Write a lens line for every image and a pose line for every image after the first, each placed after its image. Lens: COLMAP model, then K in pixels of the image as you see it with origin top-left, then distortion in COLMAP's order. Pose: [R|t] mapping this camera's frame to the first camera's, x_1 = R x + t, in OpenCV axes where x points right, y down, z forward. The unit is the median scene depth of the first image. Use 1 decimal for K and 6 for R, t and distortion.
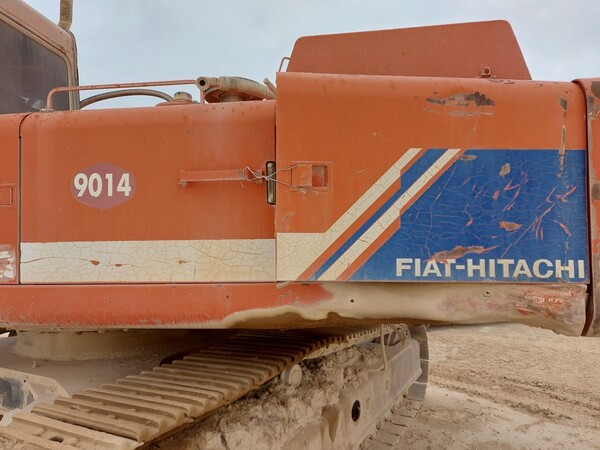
lens RADIAL K [[427.3, 0, 302.6], [0, 427.3, 228.9], [0, 0, 1]] dist [0.117103, -0.127395]
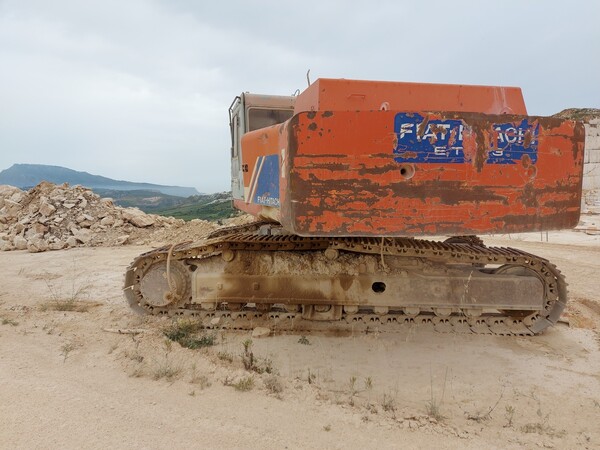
lens RADIAL K [[427.3, 0, 302.6], [0, 427.3, 228.9], [0, 0, 1]] dist [0.117103, -0.127395]
pose [[0.398396, 0.099417, -0.911810, 2.229418], [0.028349, 0.992299, 0.120579, -0.037612], [0.916775, -0.073887, 0.392509, 0.103065]]
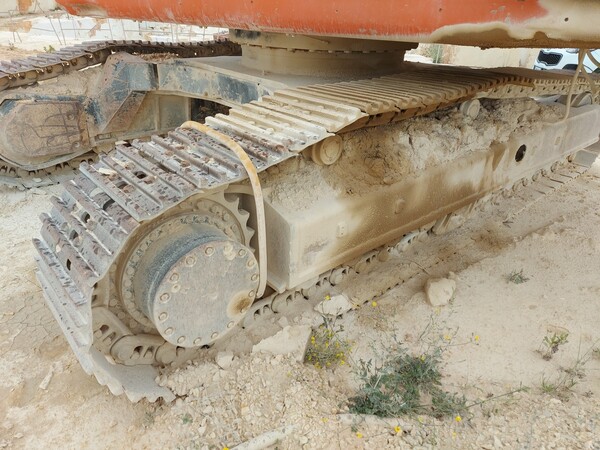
lens RADIAL K [[427.3, 0, 302.6], [0, 427.3, 228.9], [0, 0, 1]] dist [0.117103, -0.127395]
pose [[0.939460, 0.198671, -0.279187, -0.069101], [-0.035305, 0.866549, 0.497841, 0.082146], [0.340836, -0.457845, 0.821102, -0.248905]]
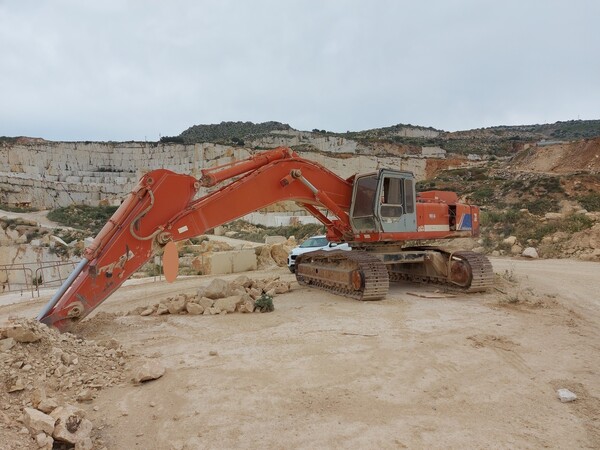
lens RADIAL K [[427.3, 0, 302.6], [0, 427.3, 228.9], [0, 0, 1]] dist [0.117103, -0.127395]
pose [[0.686353, 0.008473, 0.727219, -5.661795], [0.004230, 0.999869, -0.015642, 0.159218], [-0.727256, 0.013812, 0.686227, -1.724940]]
